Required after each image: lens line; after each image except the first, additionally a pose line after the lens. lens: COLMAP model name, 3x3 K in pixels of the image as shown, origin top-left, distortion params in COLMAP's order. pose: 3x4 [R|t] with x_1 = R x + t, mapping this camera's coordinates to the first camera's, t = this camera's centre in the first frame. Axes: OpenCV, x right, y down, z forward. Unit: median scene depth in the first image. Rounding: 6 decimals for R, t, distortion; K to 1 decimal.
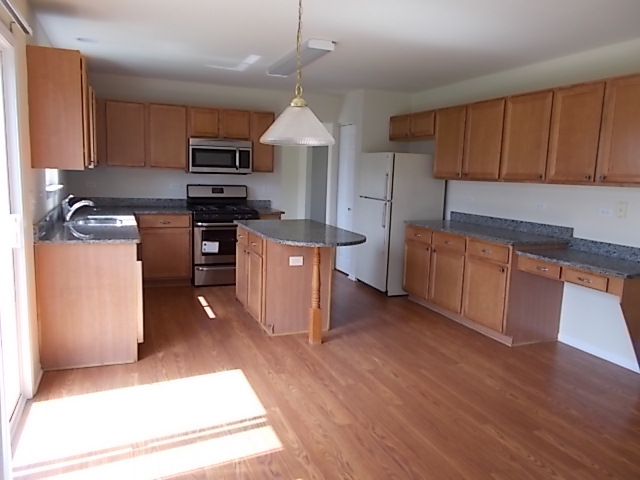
lens RADIAL K [[493.3, 0, 320.0], [0, 493.3, 240.0], [0, 0, 1]] dist [0.007117, 0.002920]
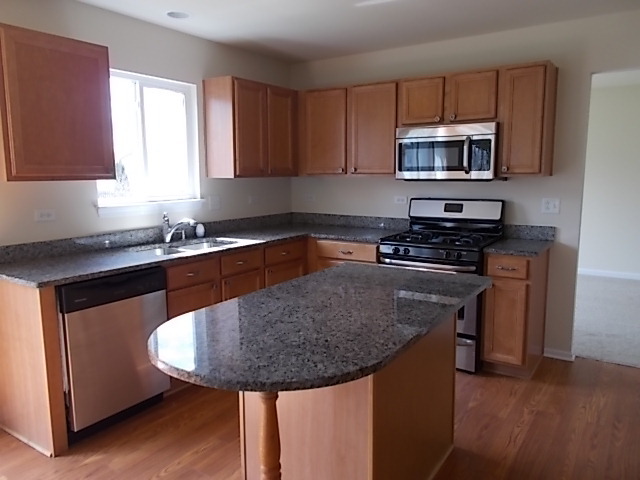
lens RADIAL K [[493.3, 0, 320.0], [0, 493.3, 240.0], [0, 0, 1]] dist [0.007117, 0.002920]
pose [[0.571944, 0.074158, -0.816934, 0.247413], [-0.092963, 0.995349, 0.025269, -0.069192], [0.815008, 0.061492, 0.576178, 0.583999]]
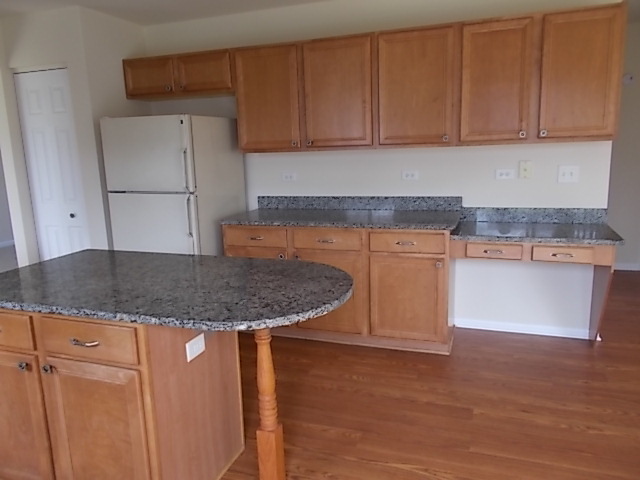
lens RADIAL K [[493.3, 0, 320.0], [0, 493.3, 240.0], [0, 0, 1]] dist [0.007117, 0.002920]
pose [[0.664815, -0.196845, 0.720606, -0.217844], [0.158713, 0.979853, 0.121238, -0.071634], [-0.729953, 0.033768, 0.682663, 0.457525]]
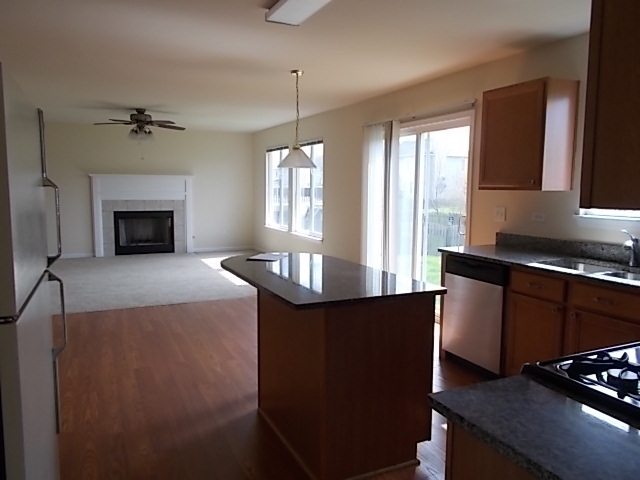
lens RADIAL K [[493.3, 0, 320.0], [0, 493.3, 240.0], [0, 0, 1]] dist [0.007117, 0.002920]
pose [[-0.997909, -0.034610, -0.054579, -0.017159], [-0.047048, 0.968034, 0.246365, -0.178757], [0.044308, 0.248418, -0.967639, 1.306034]]
